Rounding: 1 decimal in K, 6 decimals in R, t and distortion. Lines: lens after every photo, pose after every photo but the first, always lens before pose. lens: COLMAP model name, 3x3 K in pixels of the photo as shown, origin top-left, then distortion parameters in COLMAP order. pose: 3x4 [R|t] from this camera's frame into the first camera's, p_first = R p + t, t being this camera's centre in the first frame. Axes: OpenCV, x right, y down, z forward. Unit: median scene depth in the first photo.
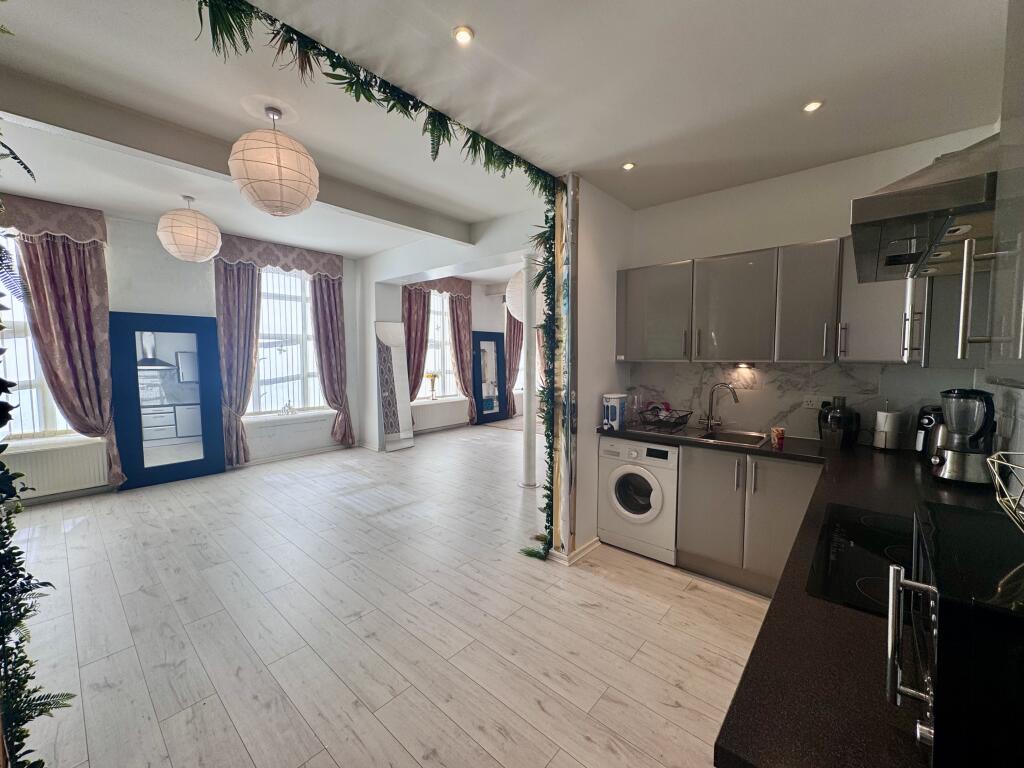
lens RADIAL K [[407.8, 0, 512.0], [0, 407.8, 384.0], [0, 0, 1]] dist [0.000802, -0.000367]
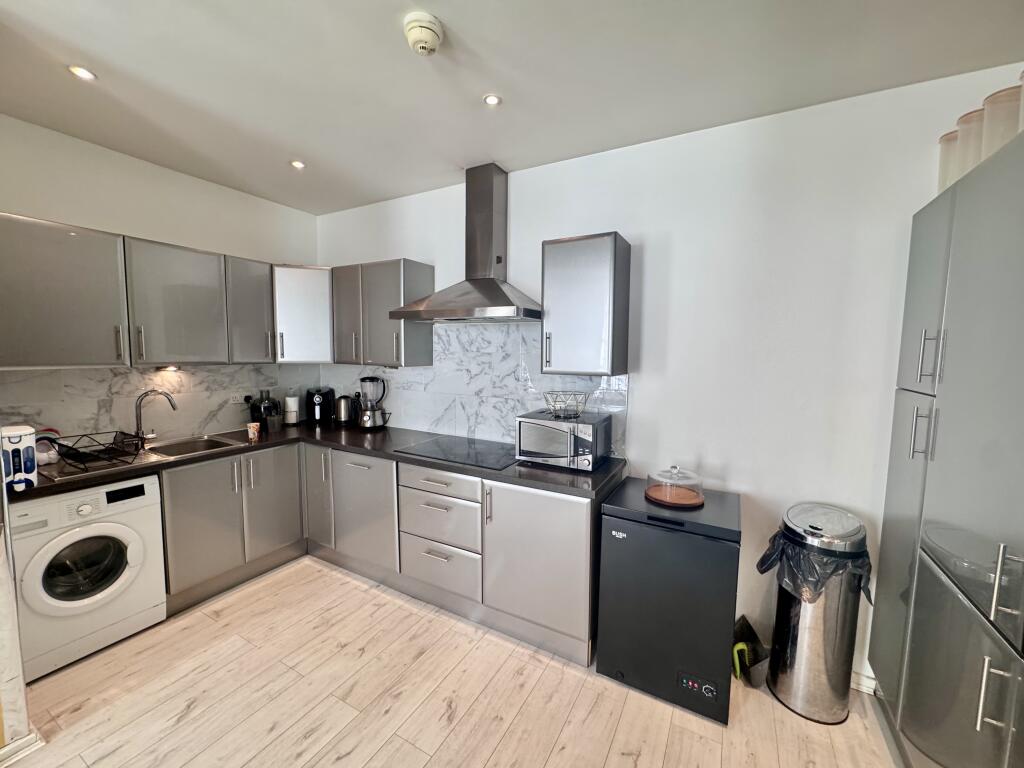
lens RADIAL K [[407.8, 0, 512.0], [0, 407.8, 384.0], [0, 0, 1]] dist [0.000802, -0.000367]
pose [[-0.209752, -0.085649, 0.973996, -0.516339], [0.052797, 0.993710, 0.098752, -0.064841], [-0.976328, 0.072138, -0.203911, 0.478936]]
